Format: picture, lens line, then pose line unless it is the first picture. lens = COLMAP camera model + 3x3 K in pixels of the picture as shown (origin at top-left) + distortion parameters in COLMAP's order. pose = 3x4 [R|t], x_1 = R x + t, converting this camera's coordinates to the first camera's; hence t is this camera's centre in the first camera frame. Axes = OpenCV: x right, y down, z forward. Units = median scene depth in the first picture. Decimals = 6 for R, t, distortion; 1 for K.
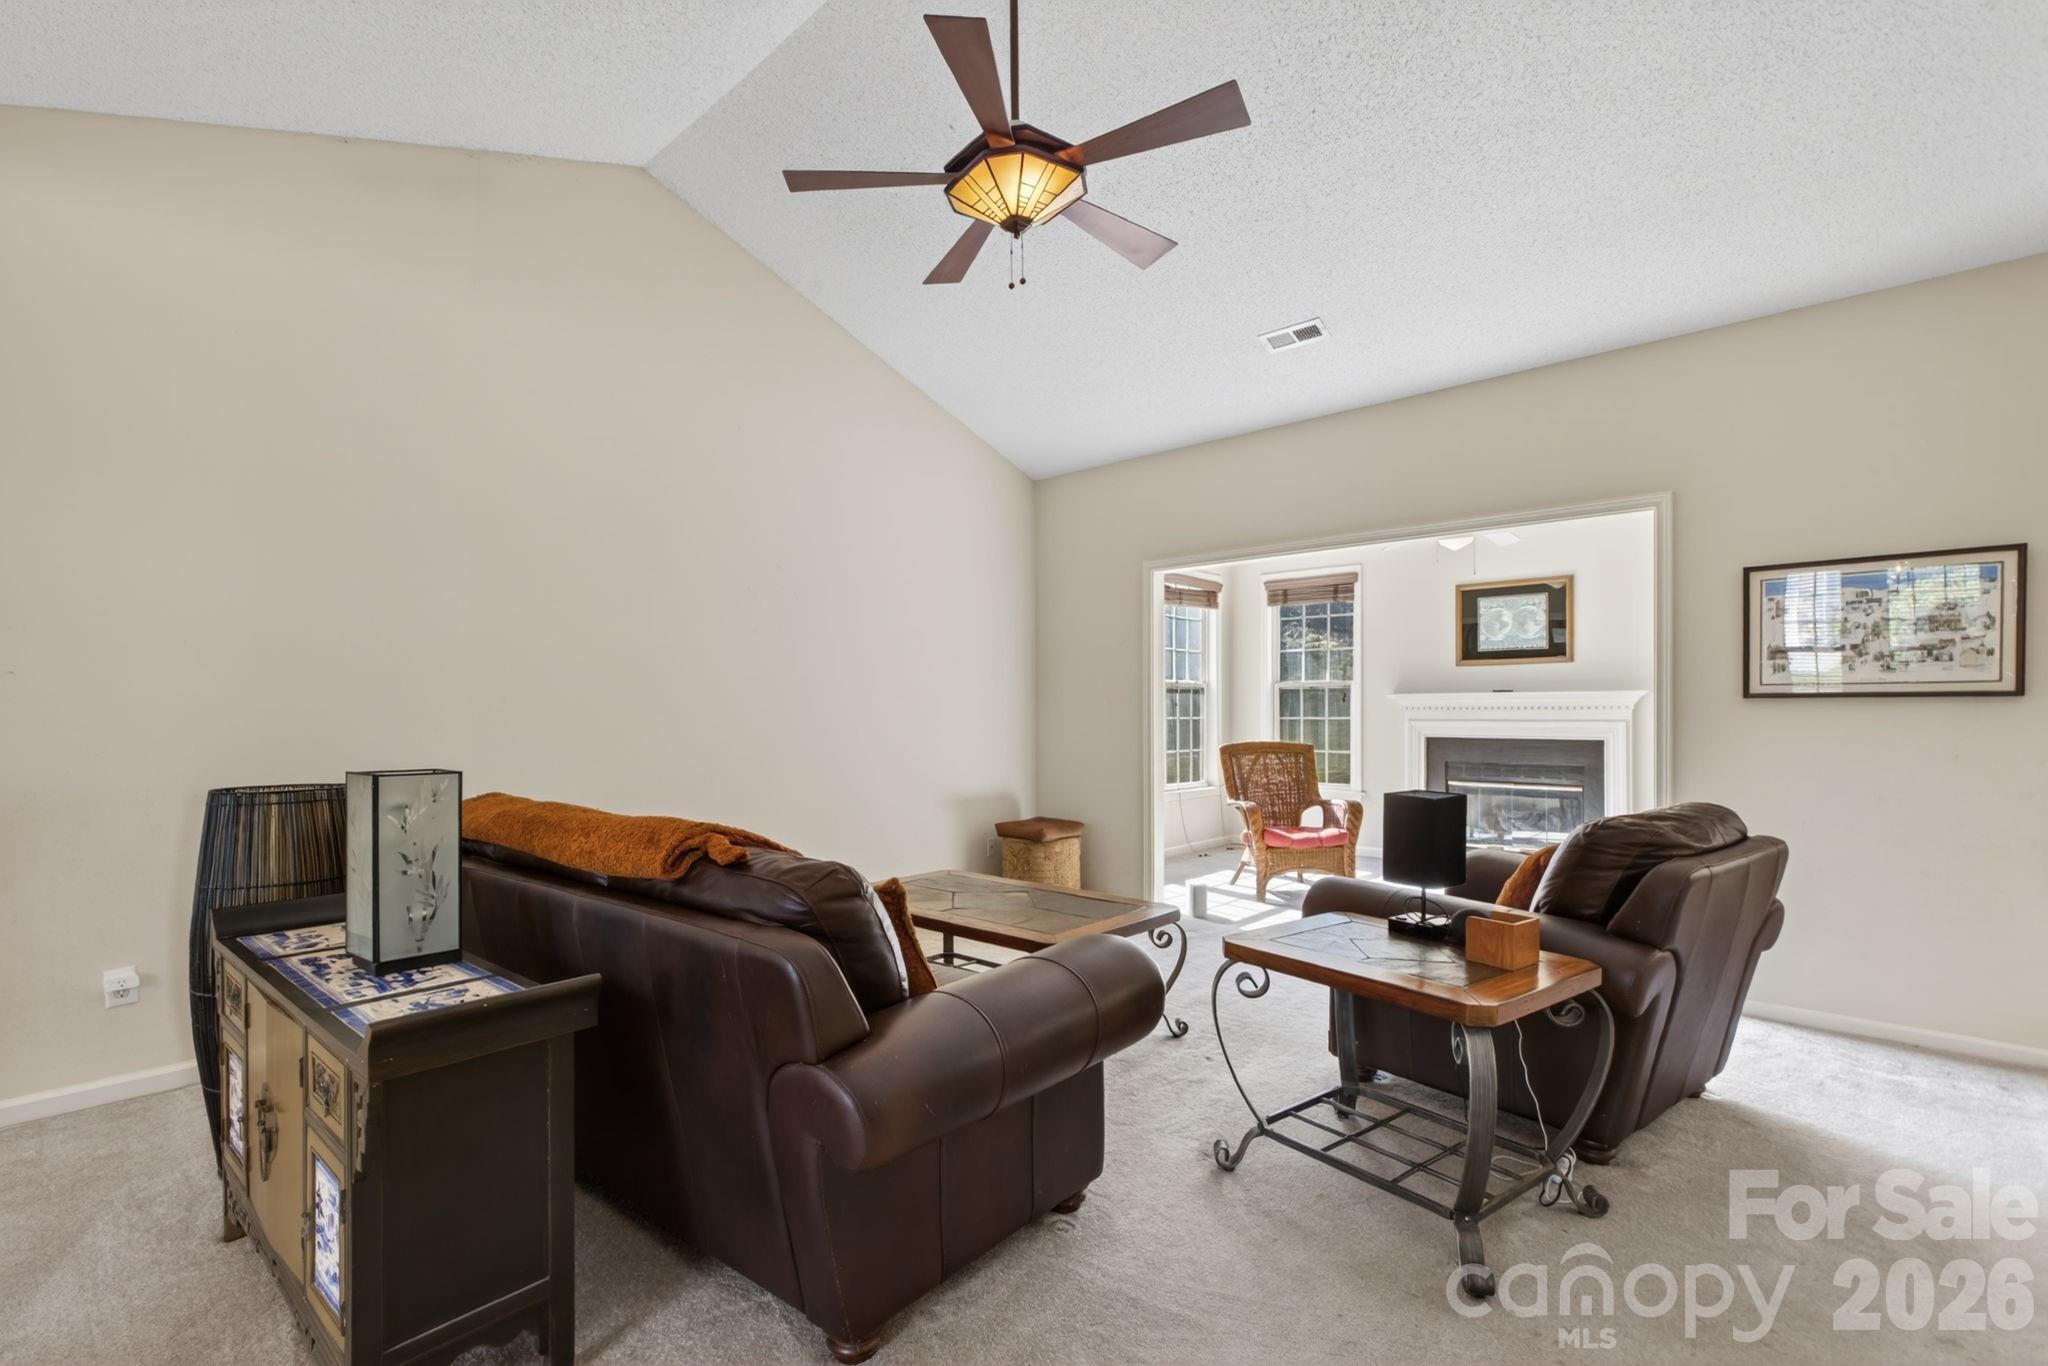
lens RADIAL K [[942.0, 0, 978.7], [0, 942.0, 722.1], [0, 0, 1]] dist [-0.018468, 0.001386]
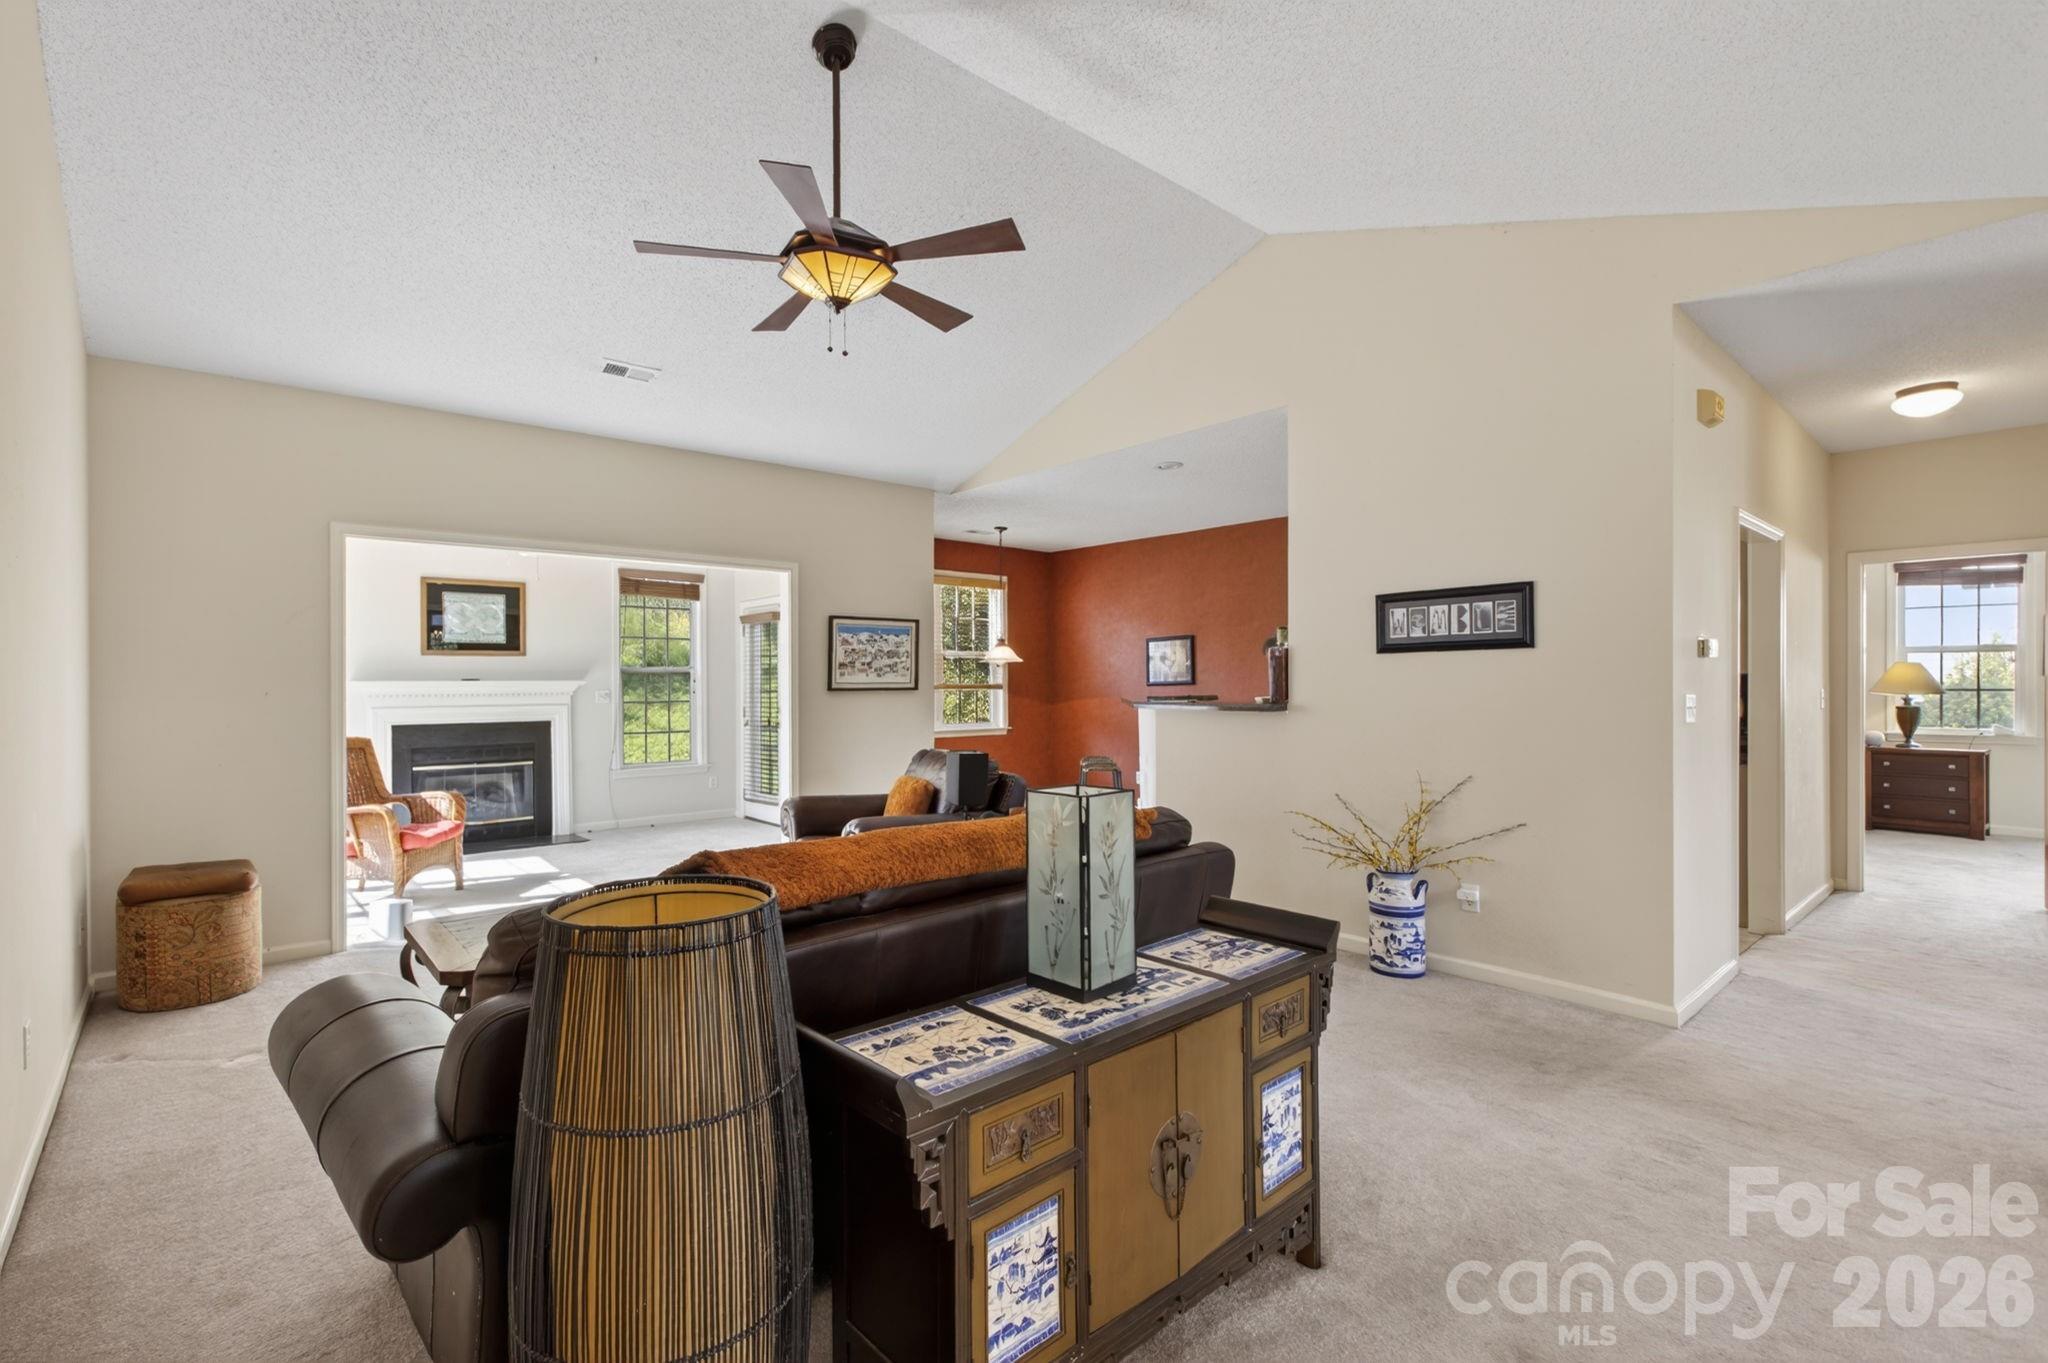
lens RADIAL K [[942.0, 0, 978.7], [0, 942.0, 720.6], [0, 0, 1]] dist [-0.018468, 0.001386]
pose [[0.110466, -0.045289, 0.992847, -0.975925], [0.016928, 0.998902, 0.043682, -0.048111], [-0.993736, 0.011982, 0.111112, 0.594971]]
